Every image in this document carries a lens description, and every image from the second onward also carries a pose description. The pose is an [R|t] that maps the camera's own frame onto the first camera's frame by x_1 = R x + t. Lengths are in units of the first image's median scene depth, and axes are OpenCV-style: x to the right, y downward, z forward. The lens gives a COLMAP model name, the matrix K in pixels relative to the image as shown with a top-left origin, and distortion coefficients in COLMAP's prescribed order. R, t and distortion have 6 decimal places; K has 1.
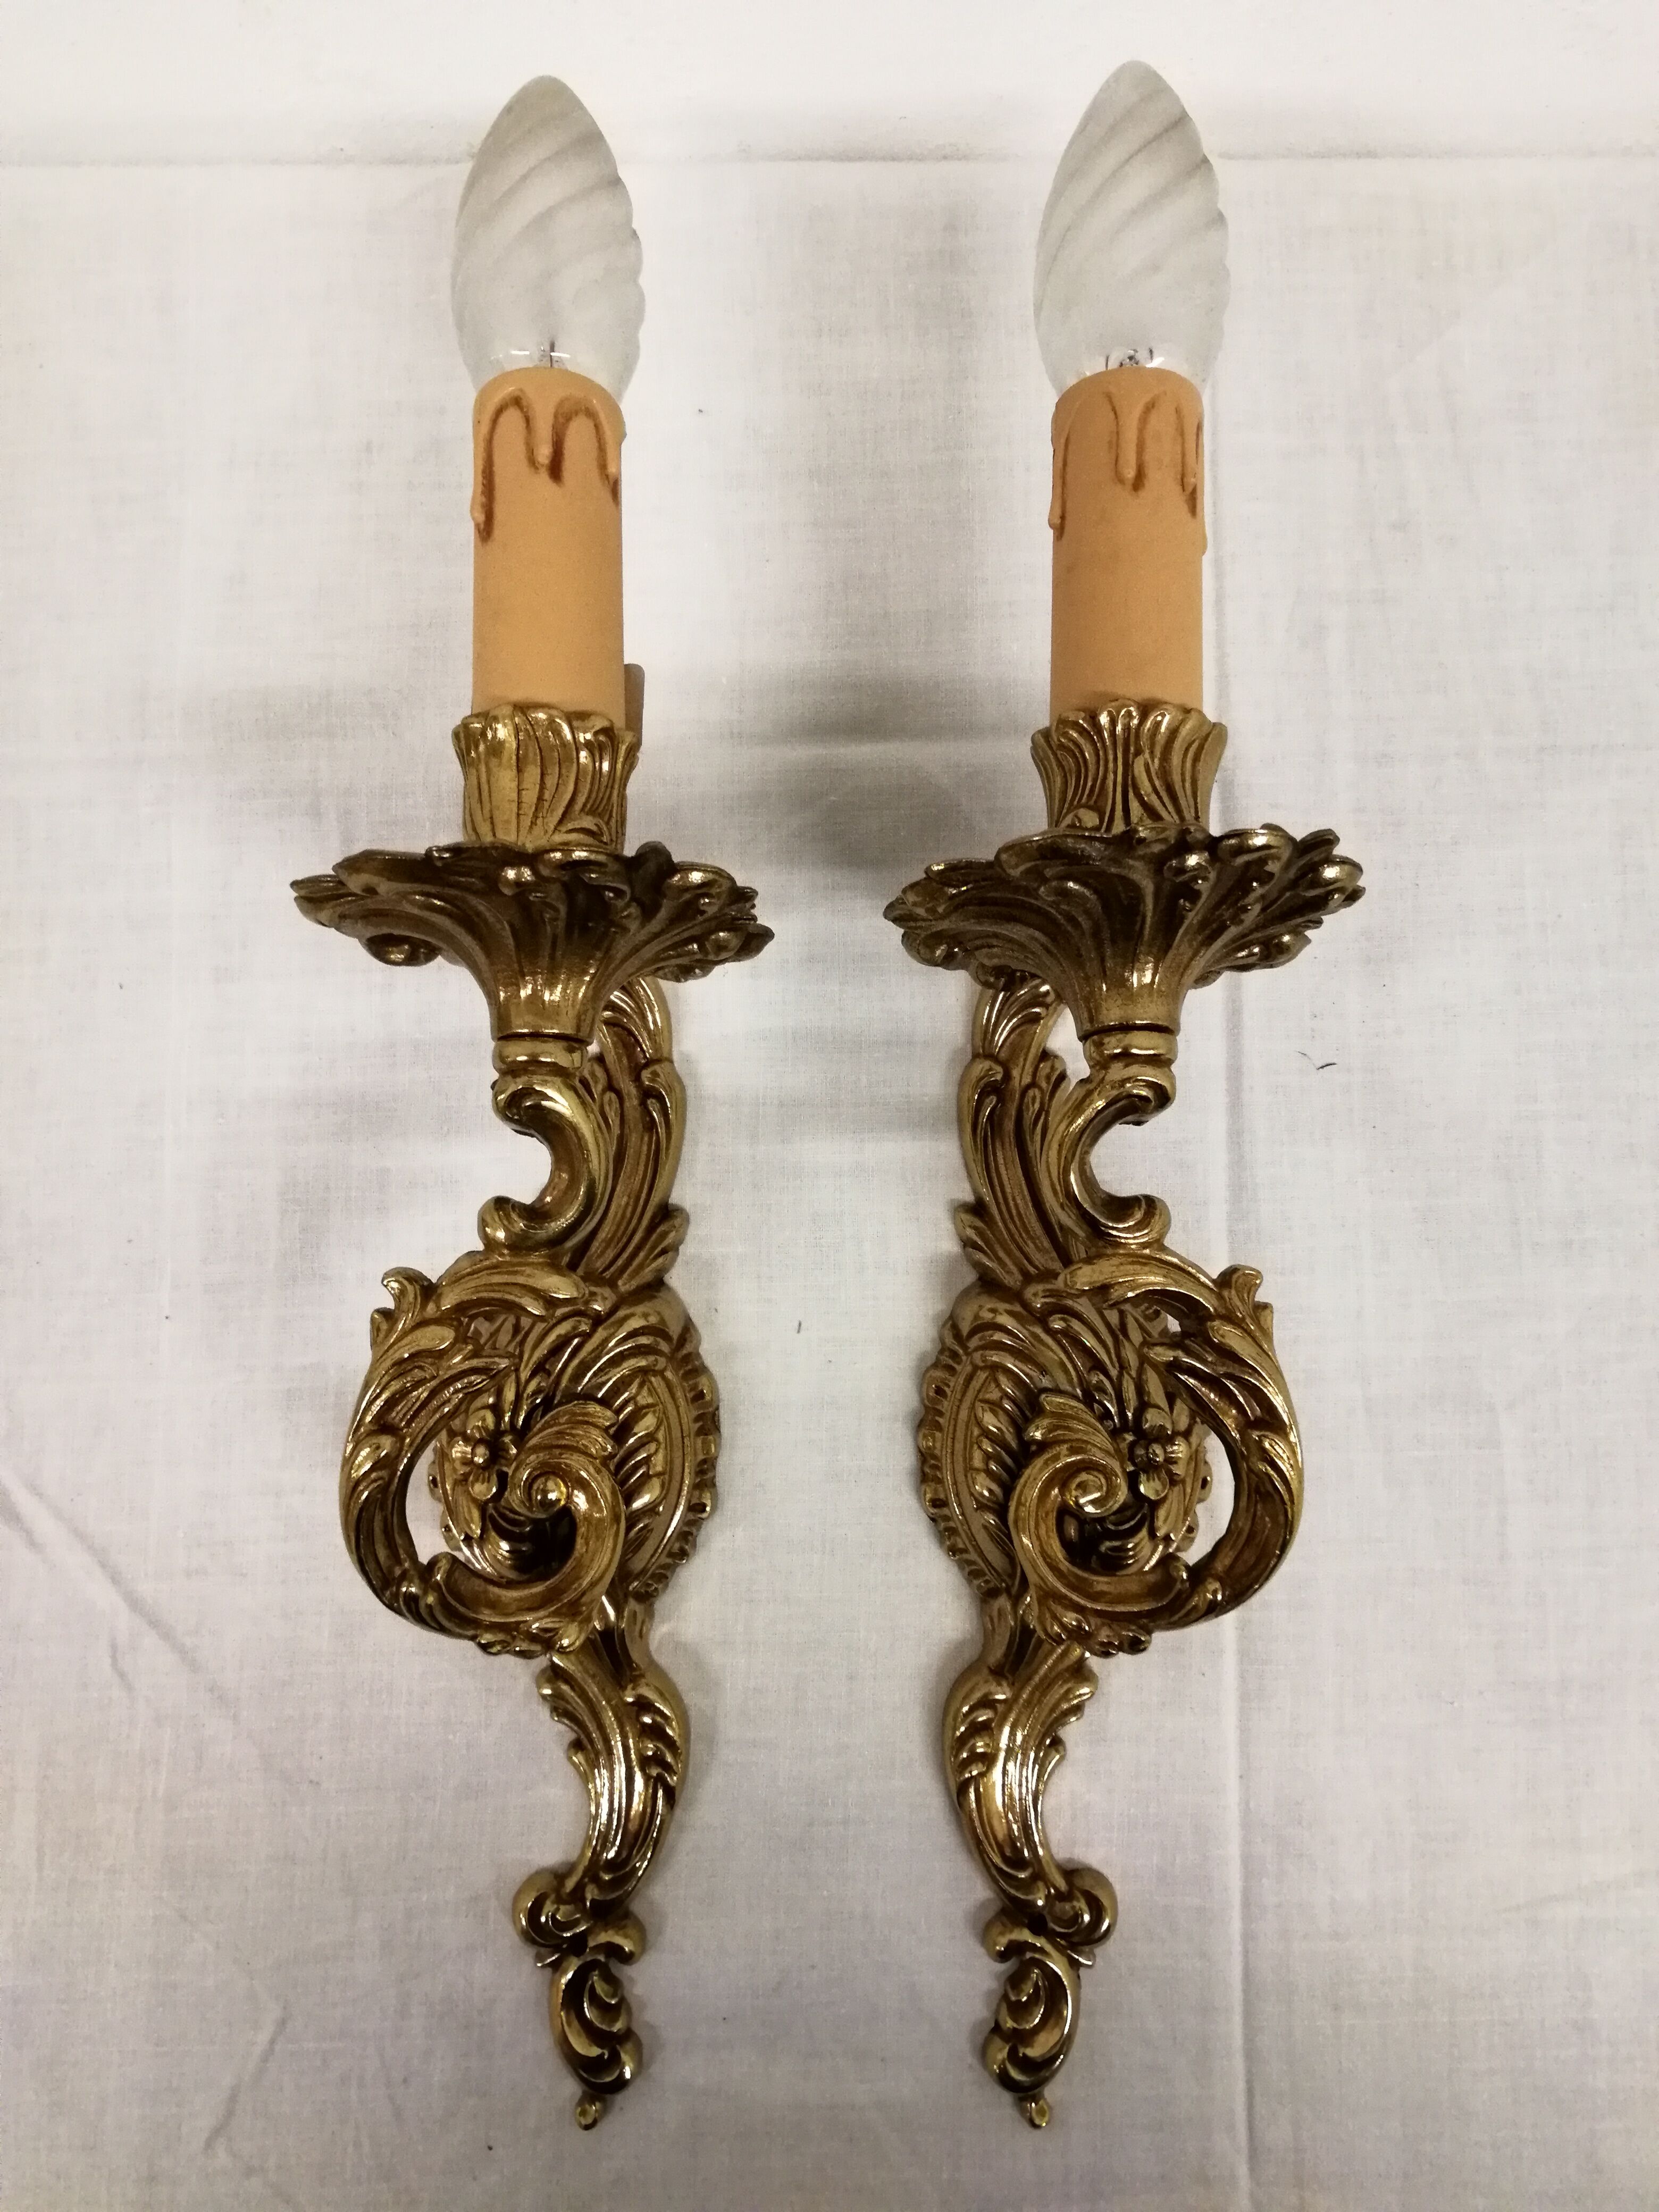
lens RADIAL K [[1654.9, 0, 829.5], [0, 1654.9, 1106.0], [0, 0, 1]] dist [0.044204, 0.000497]
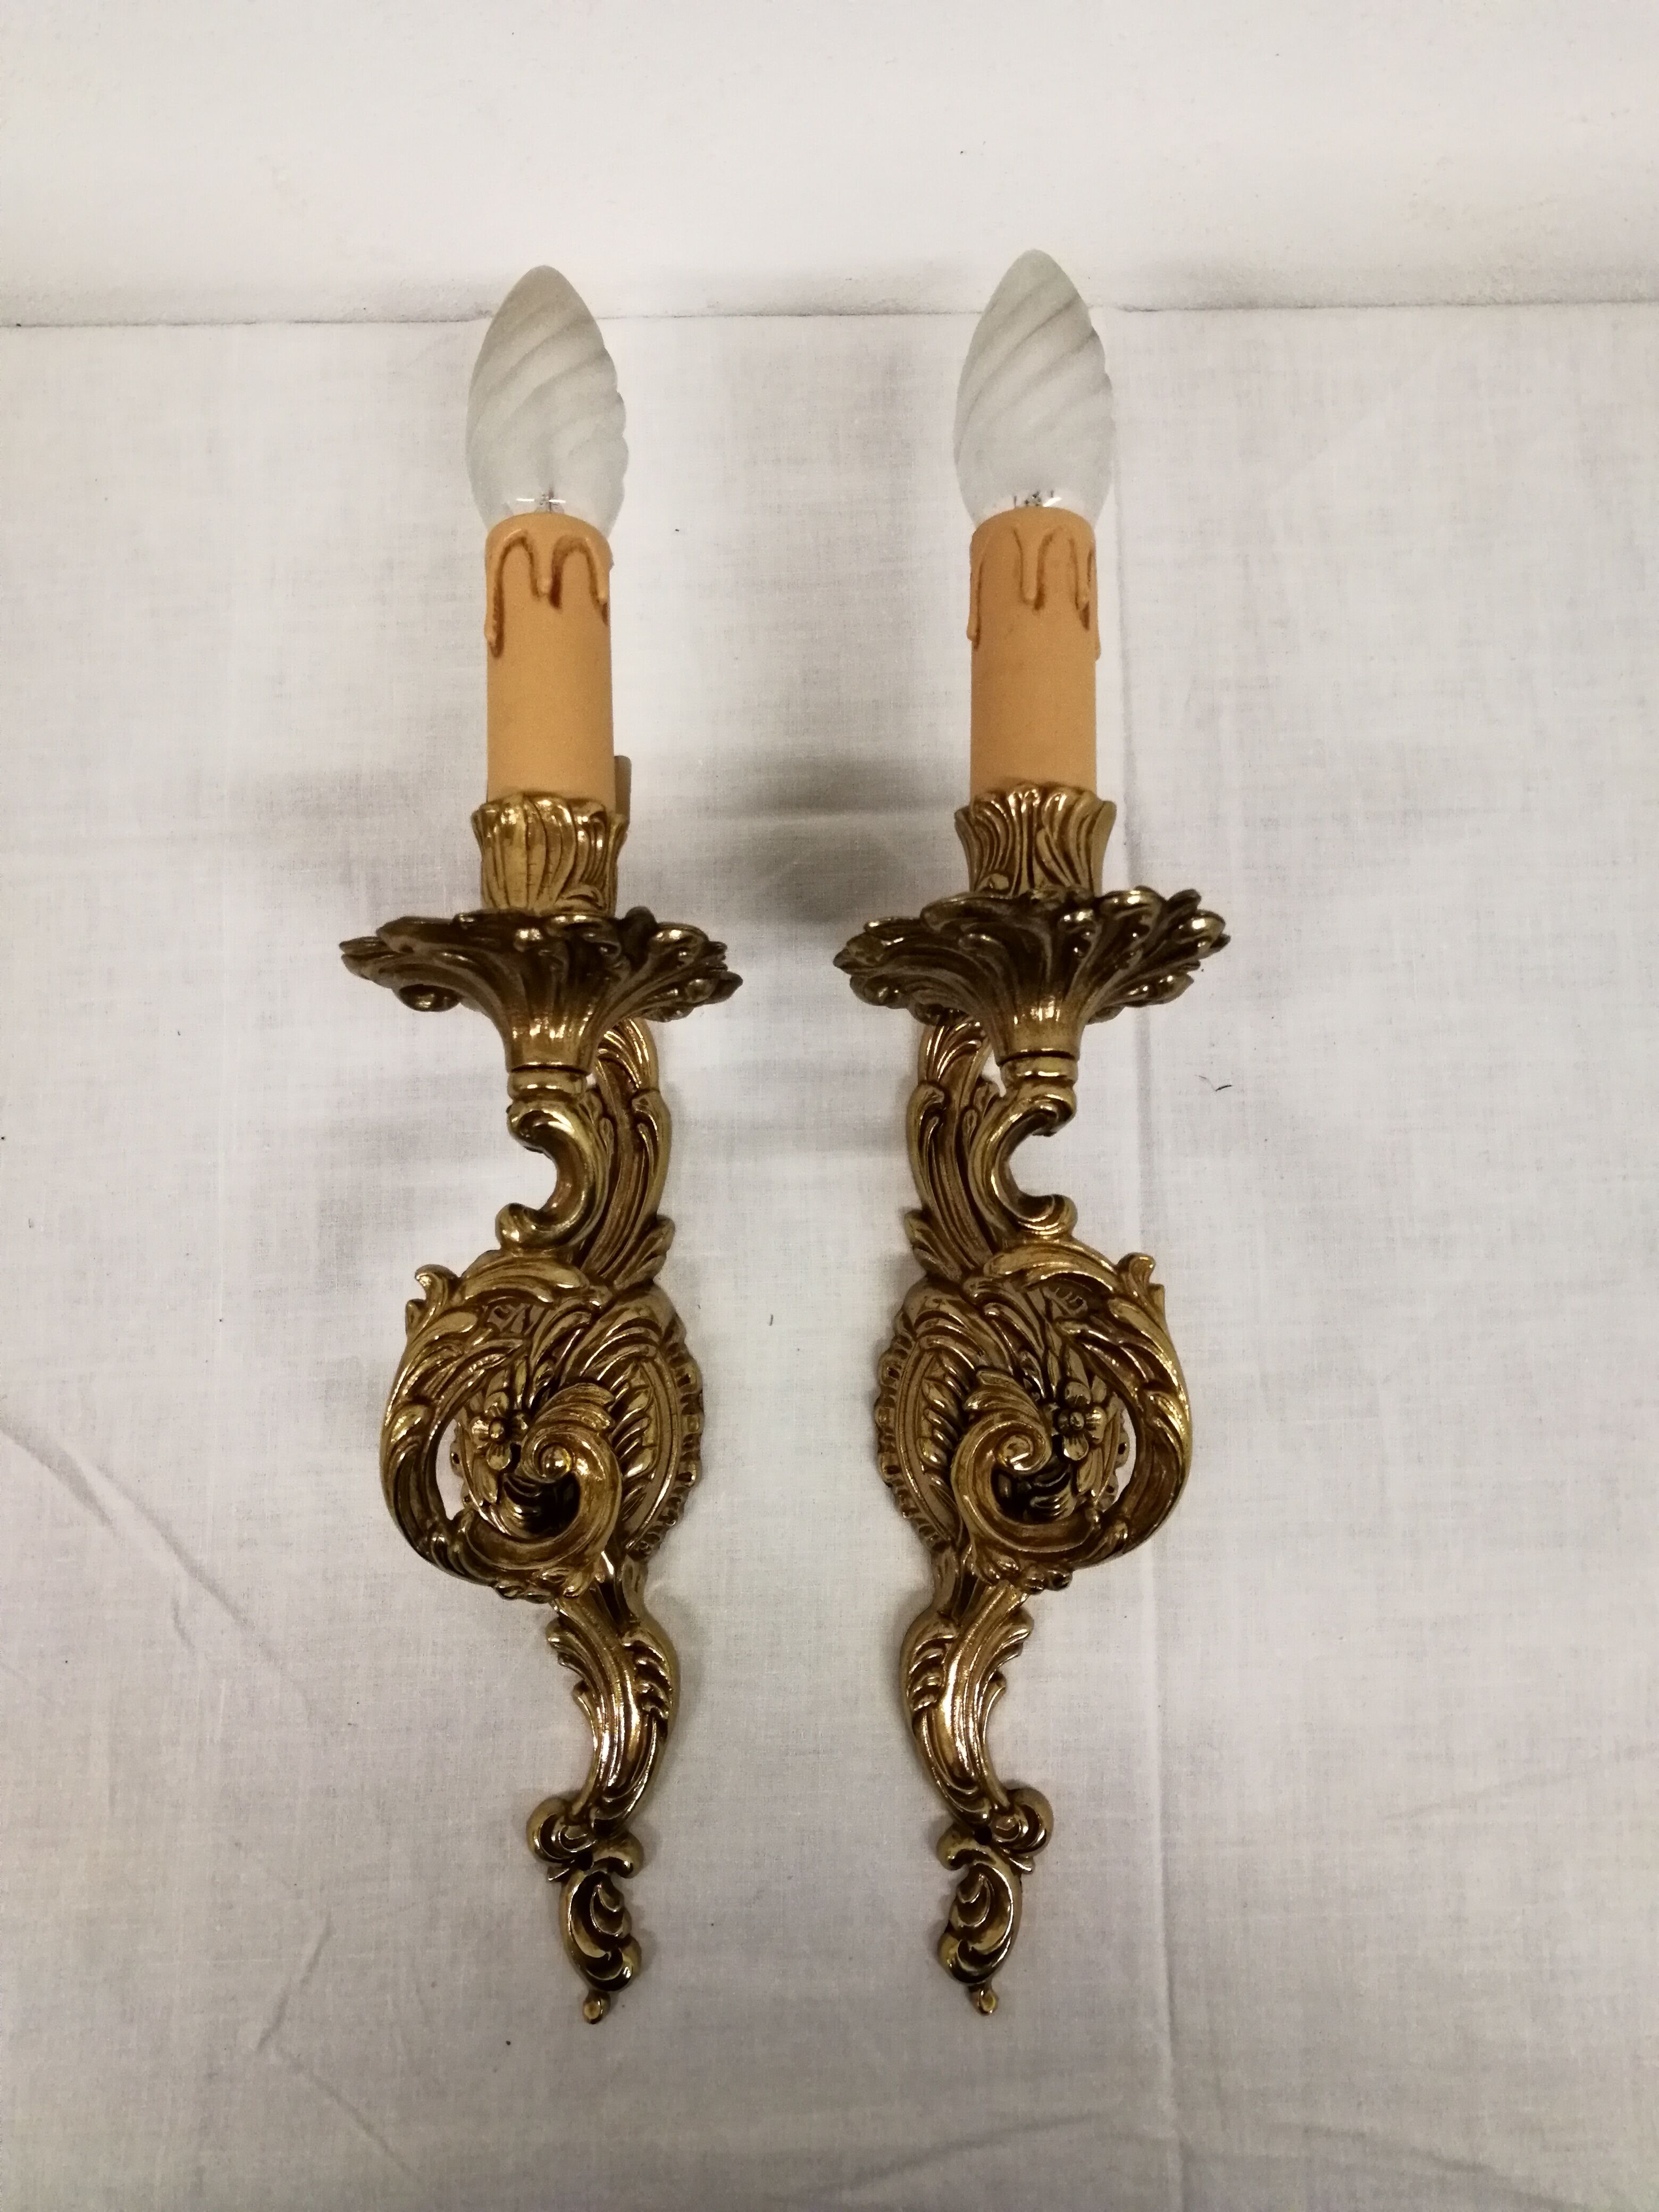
lens RADIAL K [[1666.2, 0, 829.5], [0, 1666.2, 1106.0], [0, 0, 1]] dist [0.062419, 0.001907]
pose [[0.999902, -0.013353, 0.004315, 0.020832], [0.013462, 0.999565, -0.026254, 0.017041], [-0.003963, 0.026310, 0.999646, -0.178635]]
